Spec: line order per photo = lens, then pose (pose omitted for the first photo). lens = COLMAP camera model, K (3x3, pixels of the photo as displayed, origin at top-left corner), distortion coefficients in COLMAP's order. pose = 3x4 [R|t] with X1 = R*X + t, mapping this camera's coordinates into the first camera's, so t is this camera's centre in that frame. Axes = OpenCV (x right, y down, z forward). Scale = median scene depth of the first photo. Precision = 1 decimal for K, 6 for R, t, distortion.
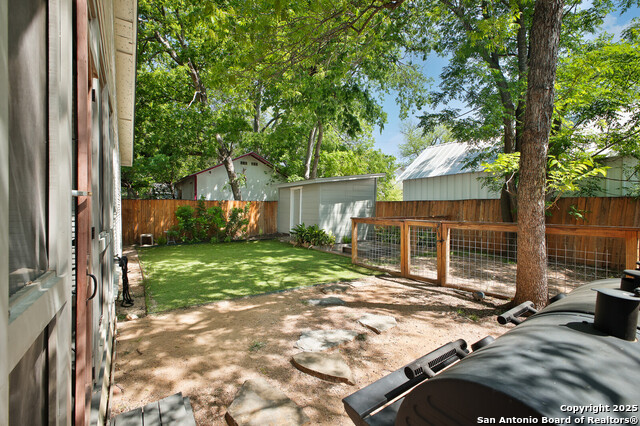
lens RADIAL K [[287.8, 0, 321.3], [0, 287.8, 213.3], [0, 0, 1]] dist [0.004249, 0.000681]
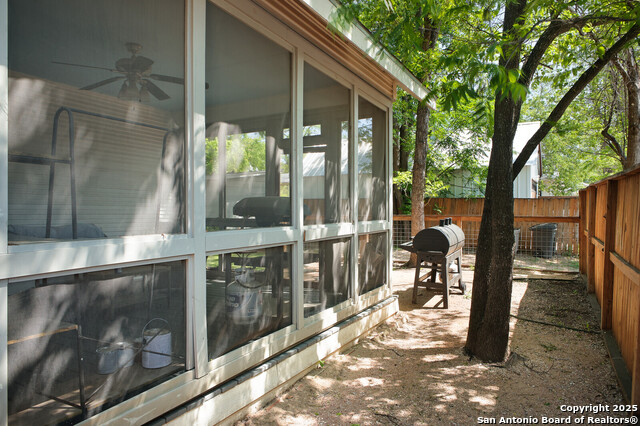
lens RADIAL K [[441.3, 0, 319.2], [0, 441.3, 212.2], [0, 0, 1]] dist [0.002679, 0.000710]
pose [[0.898250, -0.009289, 0.439387, -1.059946], [0.011830, 0.999925, -0.003046, 0.024835], [-0.439326, 0.007934, 0.898293, -1.231976]]
